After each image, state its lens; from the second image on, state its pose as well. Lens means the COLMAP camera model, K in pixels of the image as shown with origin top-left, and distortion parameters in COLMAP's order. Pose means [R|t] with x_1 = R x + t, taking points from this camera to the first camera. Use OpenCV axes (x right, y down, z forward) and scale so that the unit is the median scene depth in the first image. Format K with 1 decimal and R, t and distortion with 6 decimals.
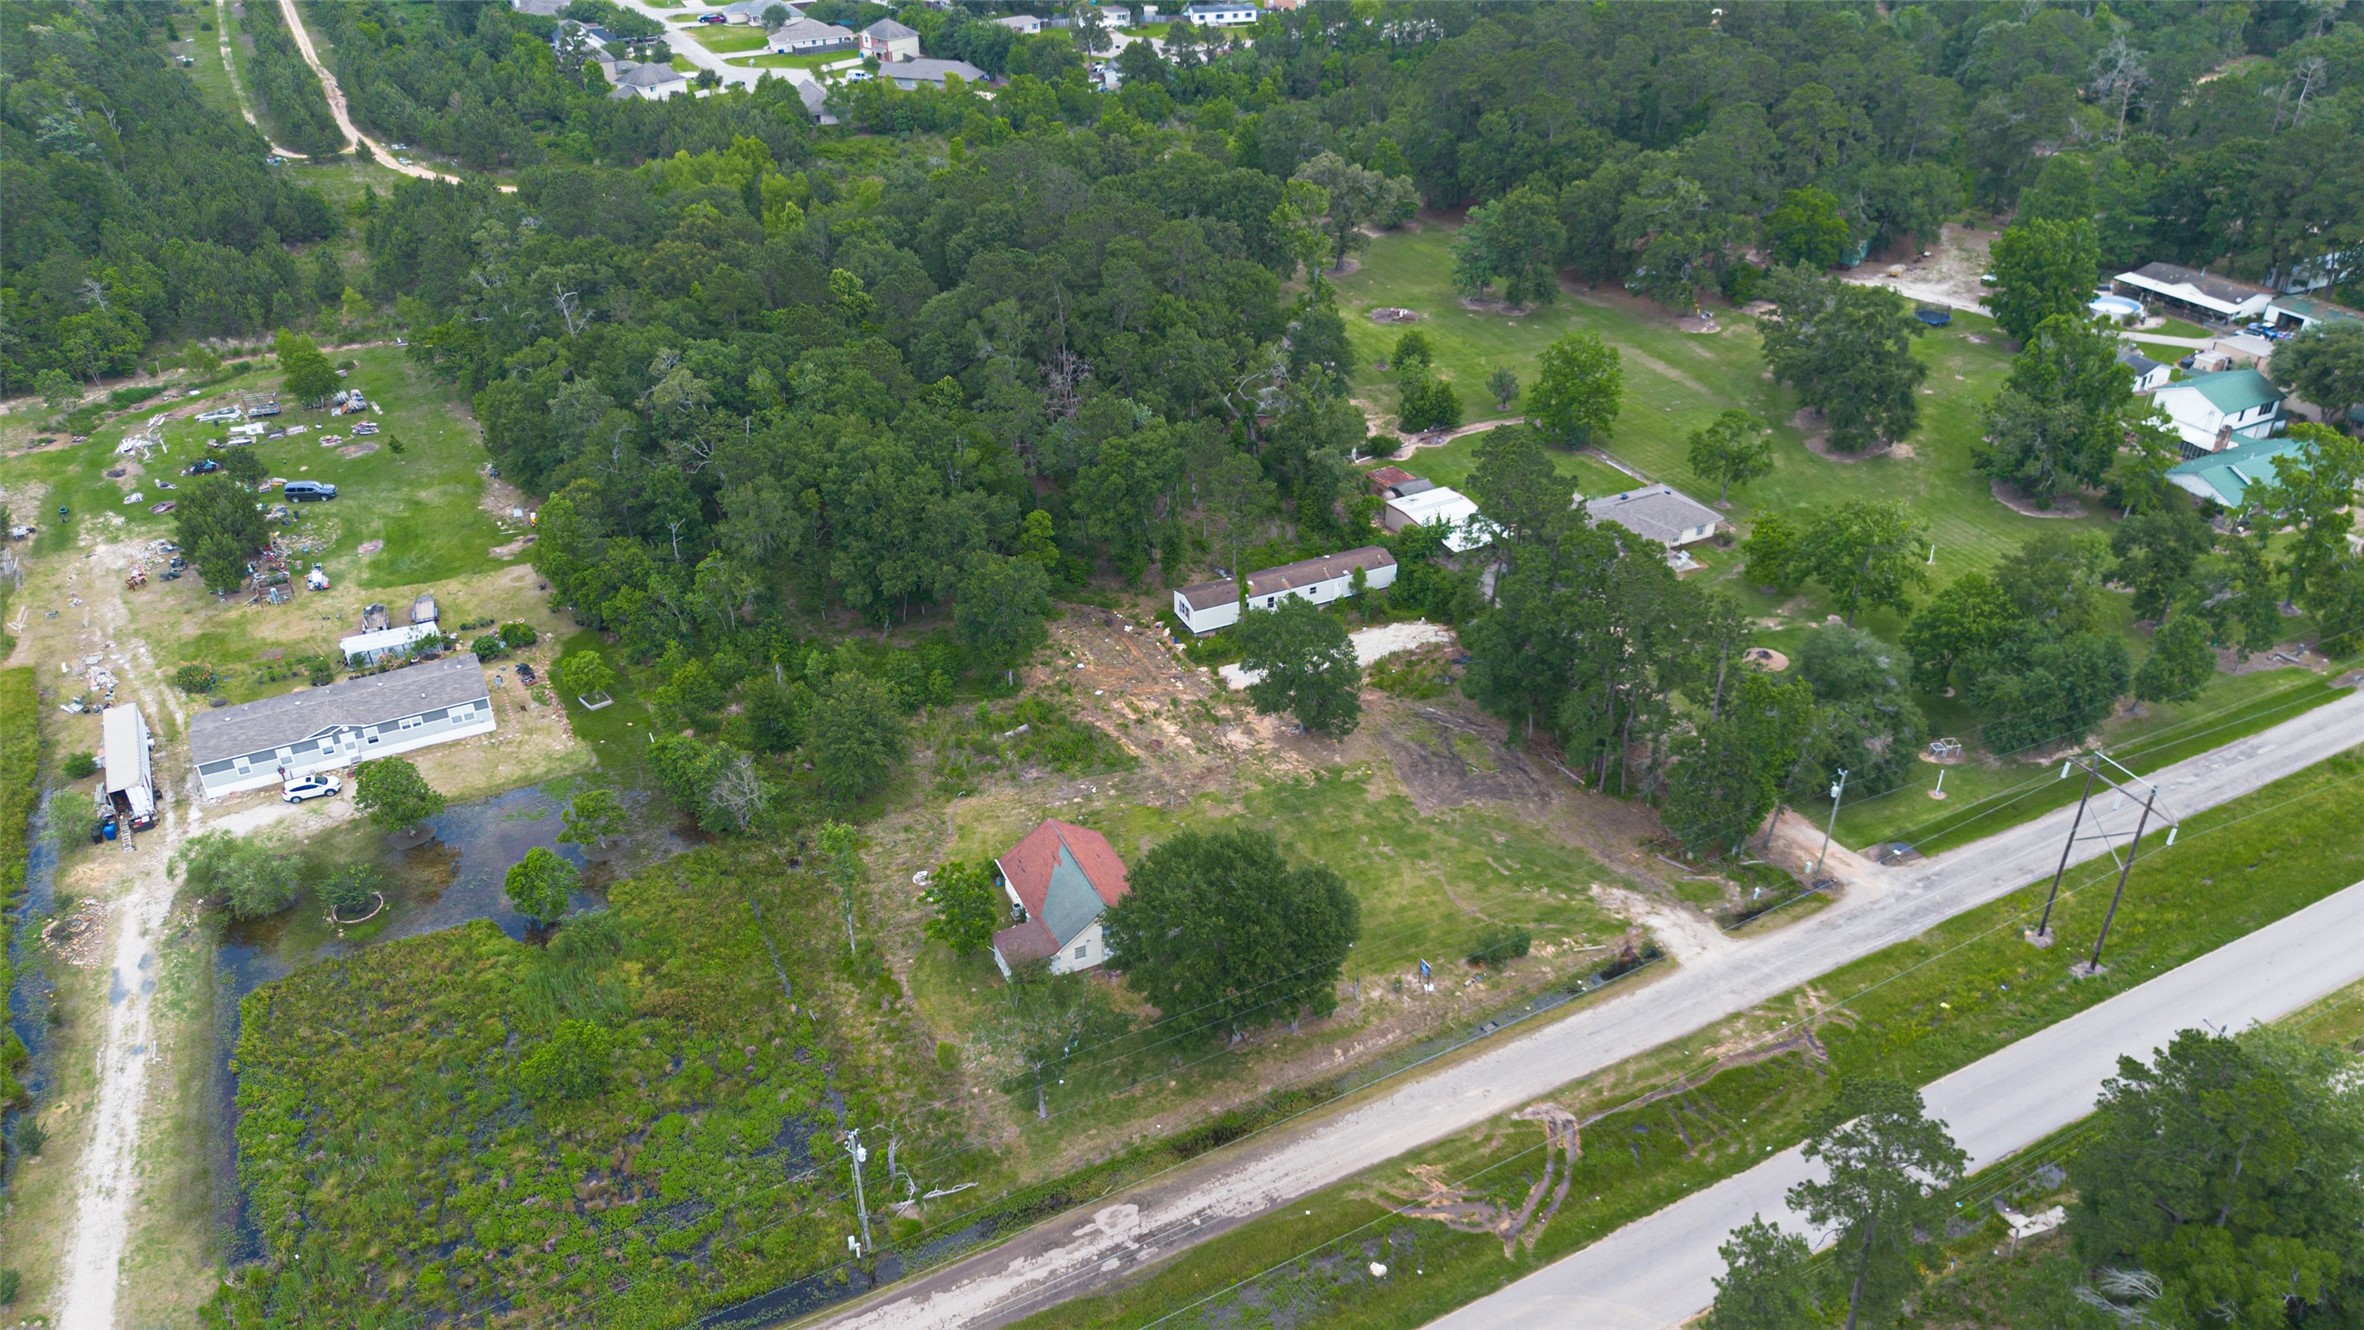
lens RADIAL K [[1687.2, 0, 1189.3], [0, 1687.2, 670.7], [0, 0, 1]] dist [0.058812, -0.052506]
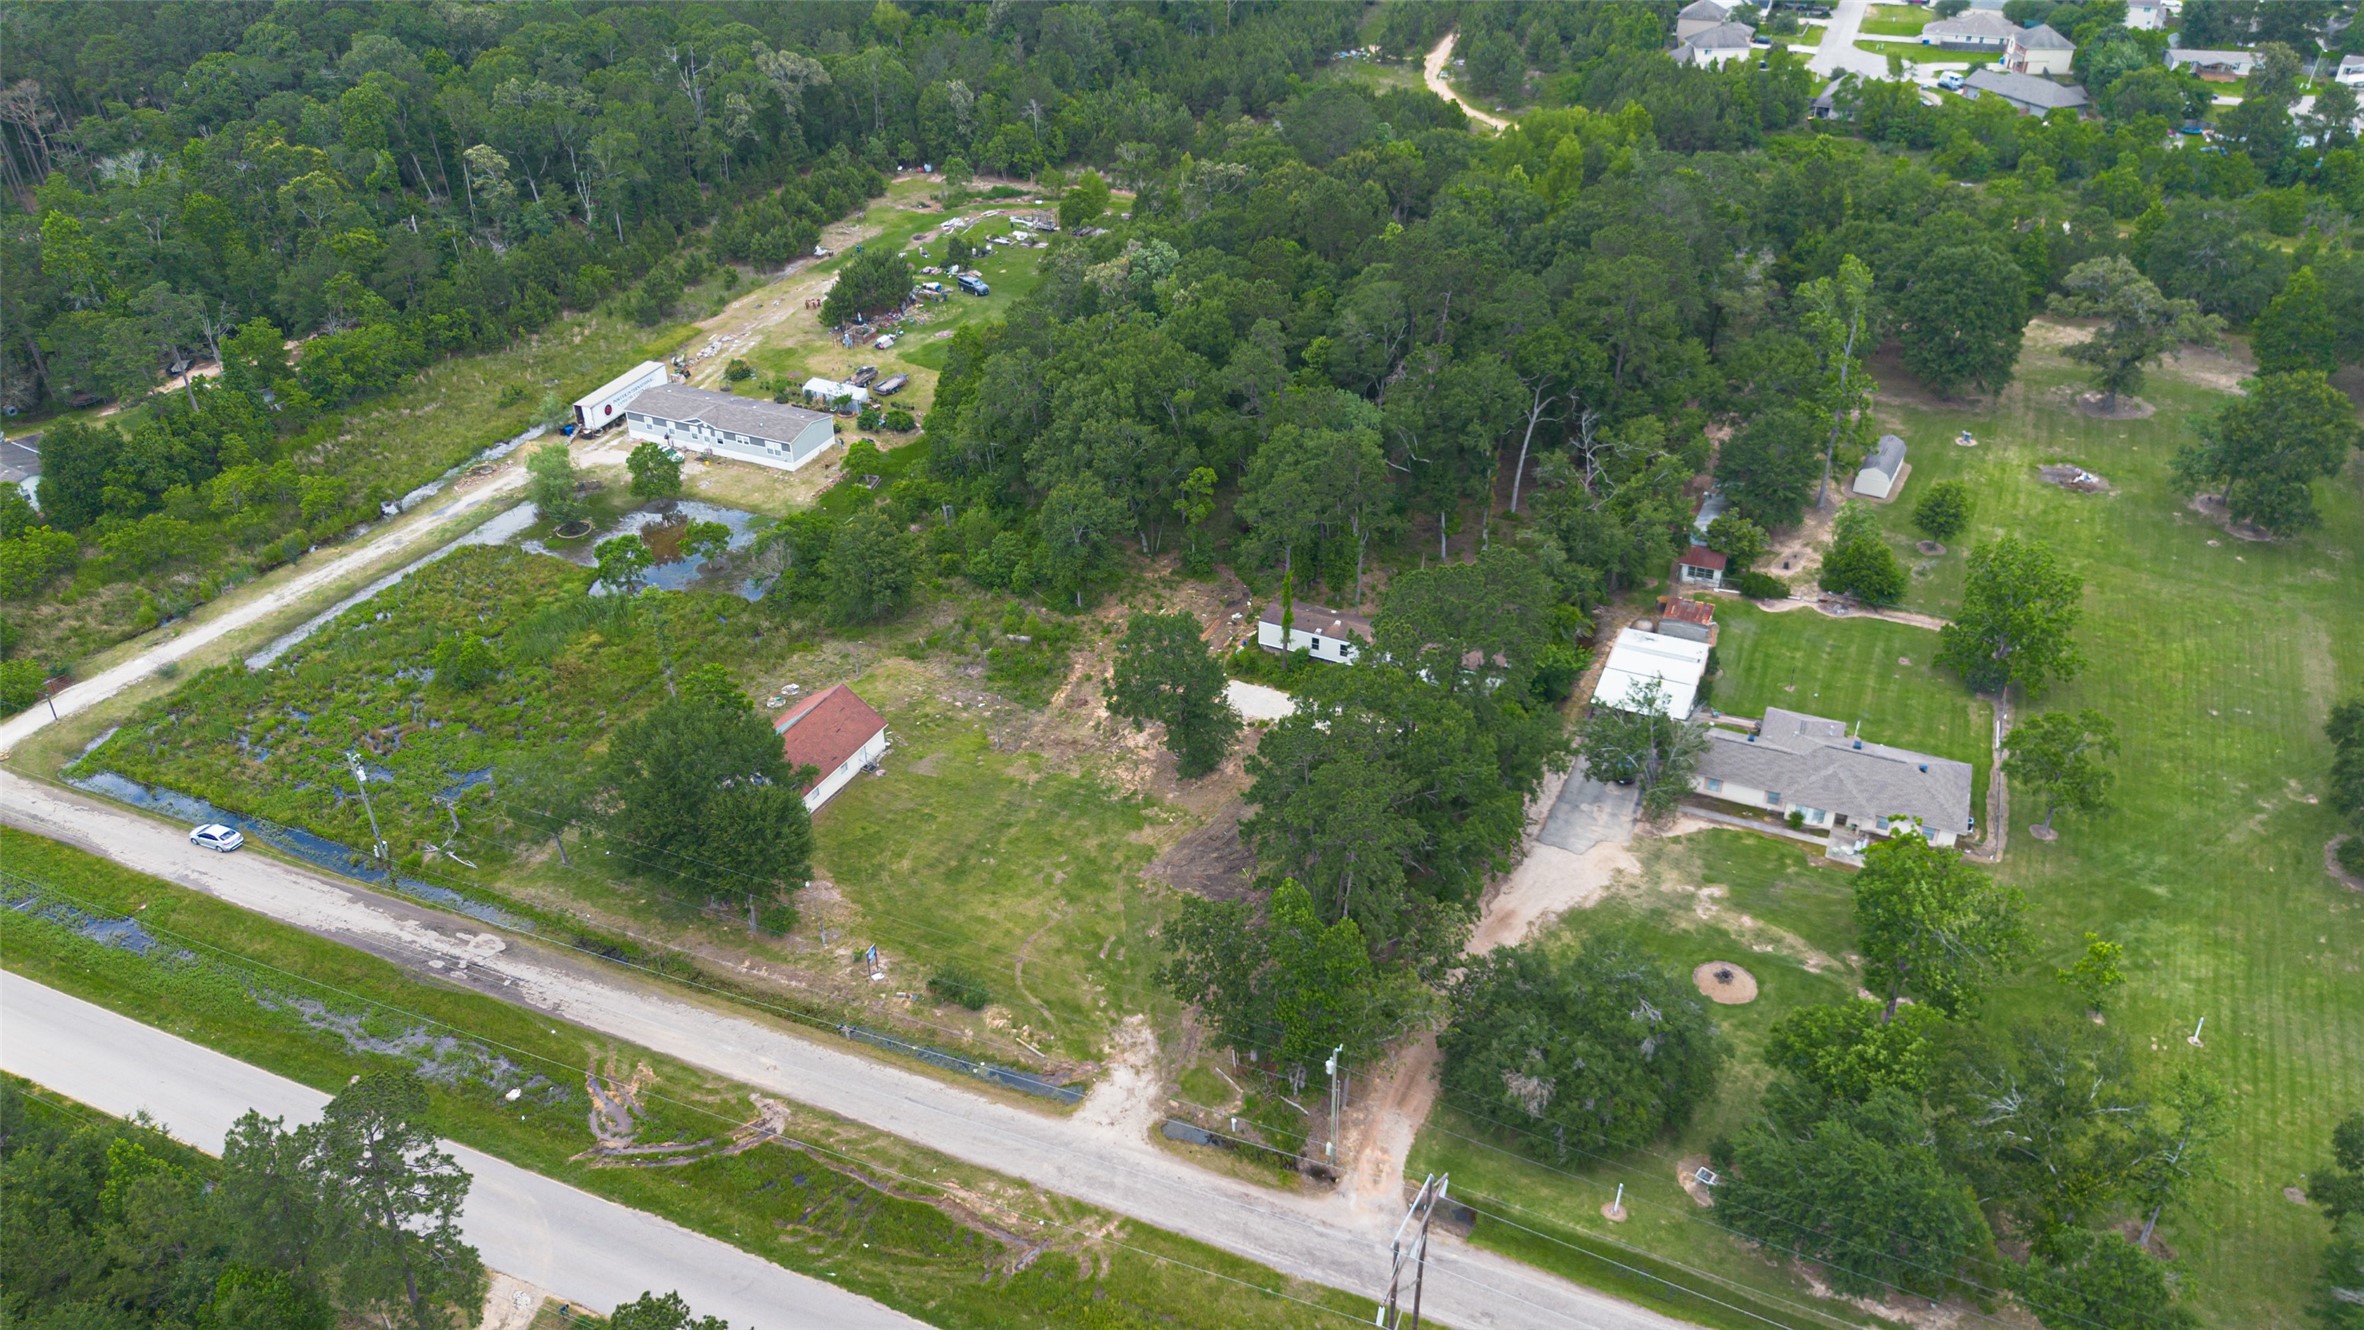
lens RADIAL K [[1687.2, 0, 1175.2], [0, 1687.2, 667.5], [0, 0, 1]] dist [0.058812, -0.052506]
pose [[0.624257, 0.416121, -0.661171, 0.680354], [-0.403021, 0.896556, 0.183745, -0.185209], [0.669237, 0.151762, 0.727386, 0.305112]]
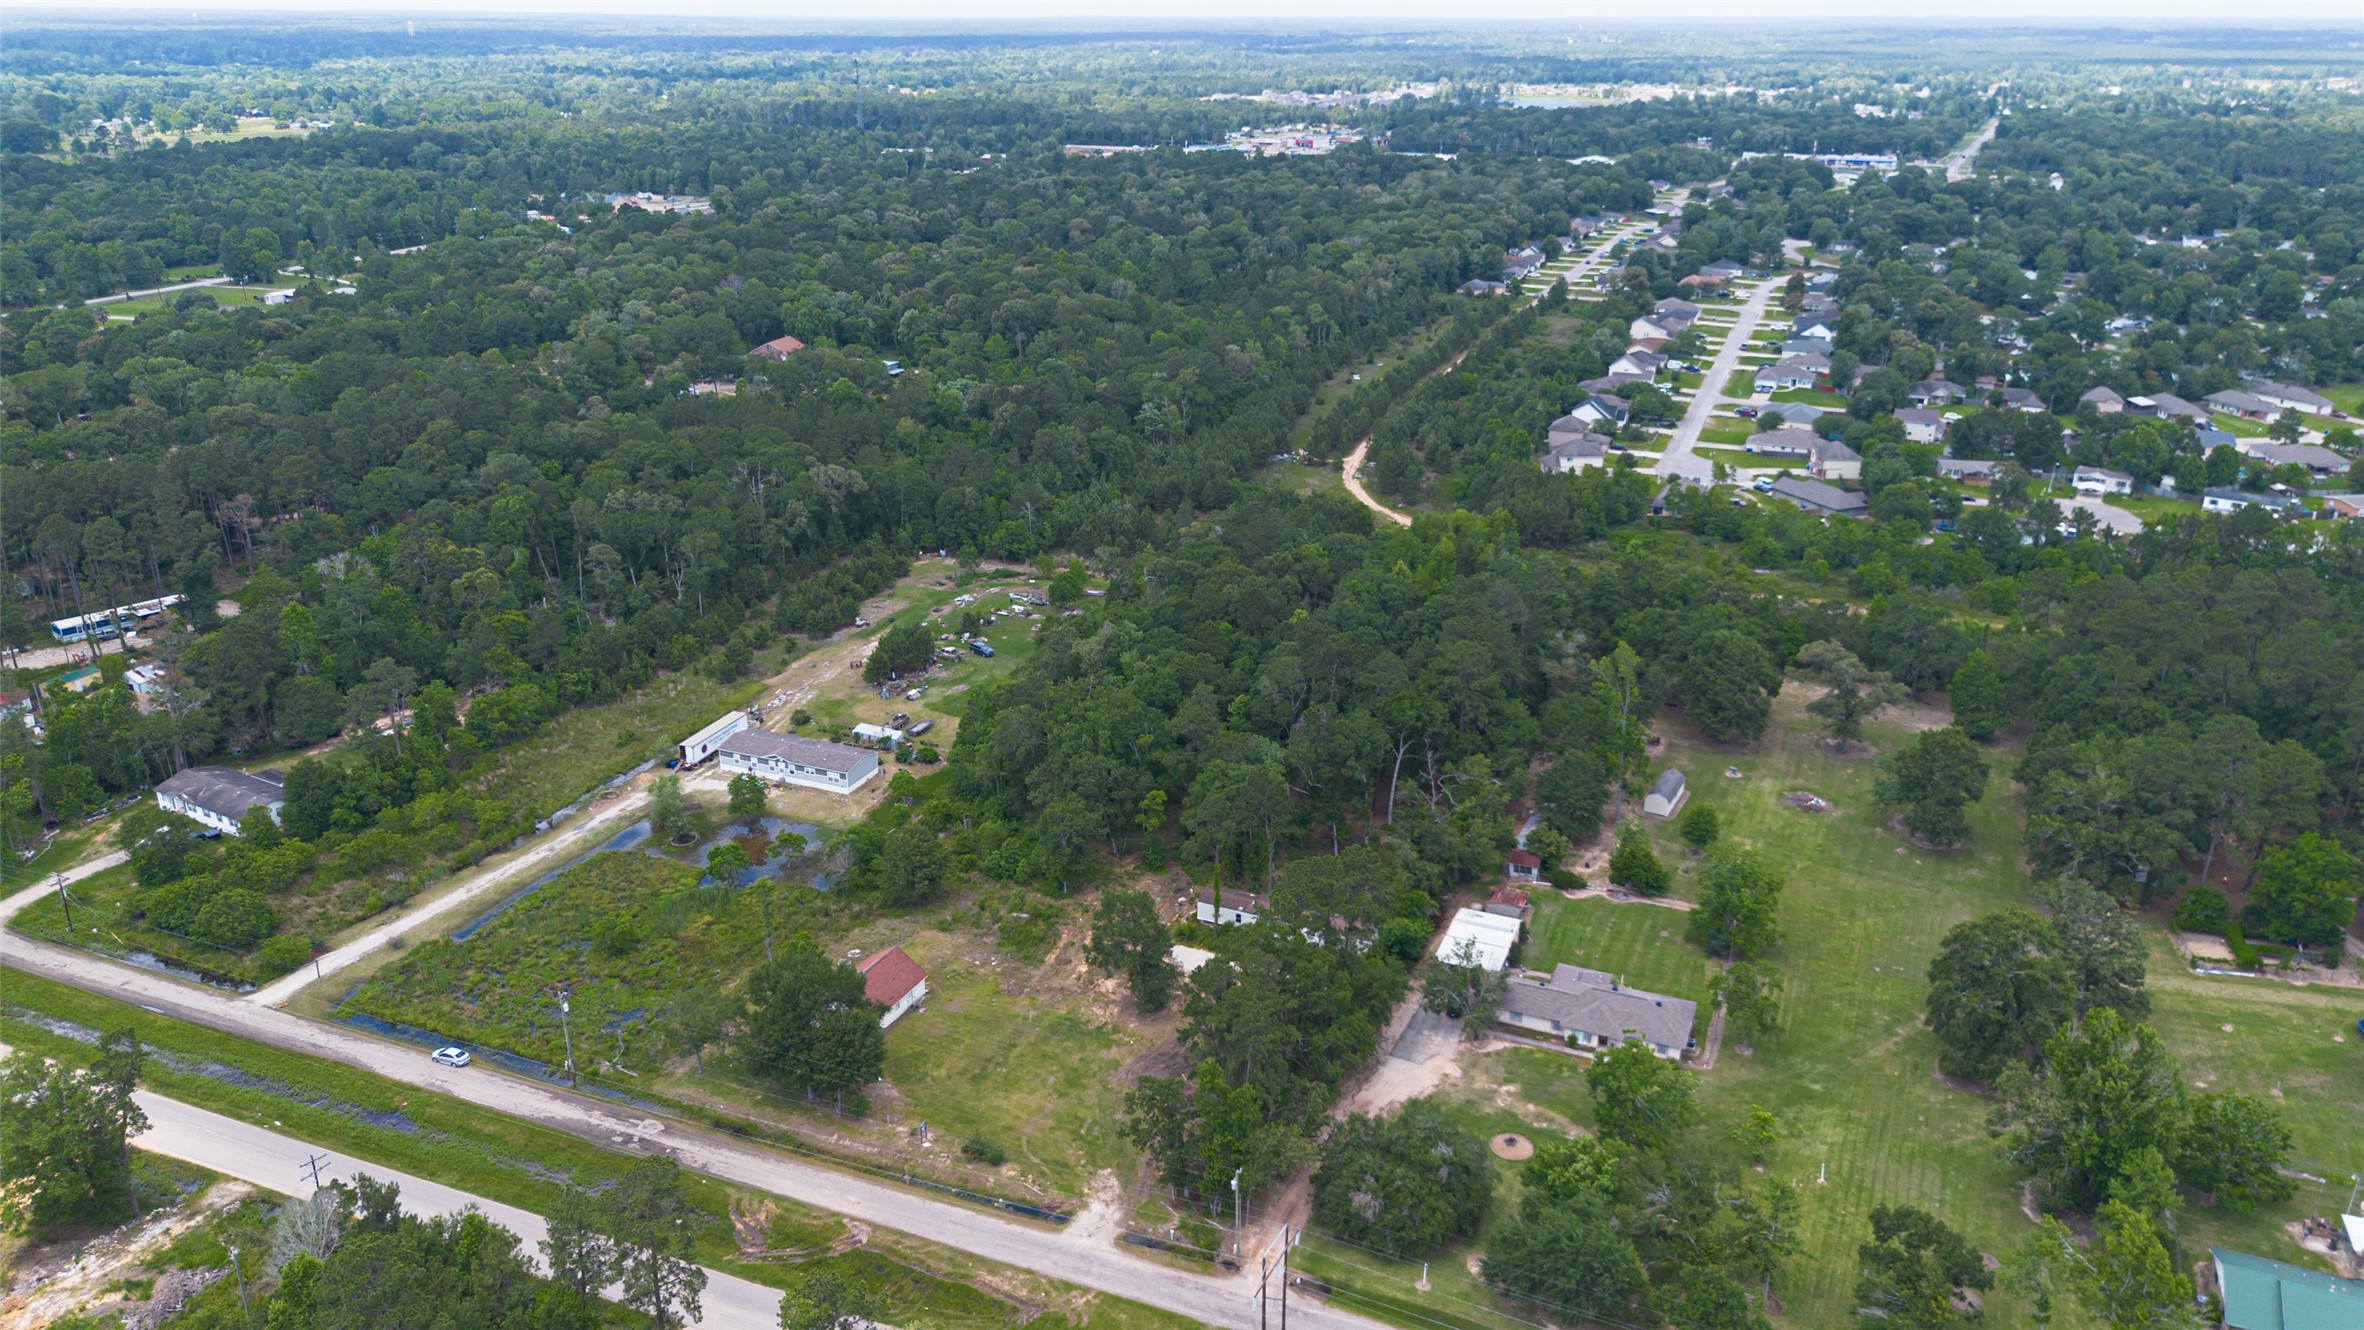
lens RADIAL K [[1687.2, 0, 1178.1], [0, 1687.2, 658.2], [0, 0, 1]] dist [0.058812, -0.052506]
pose [[0.637679, 0.280921, -0.717251, 0.973271], [-0.404935, 0.914344, -0.001896, -0.221001], [0.655281, 0.291649, 0.696813, 0.021449]]
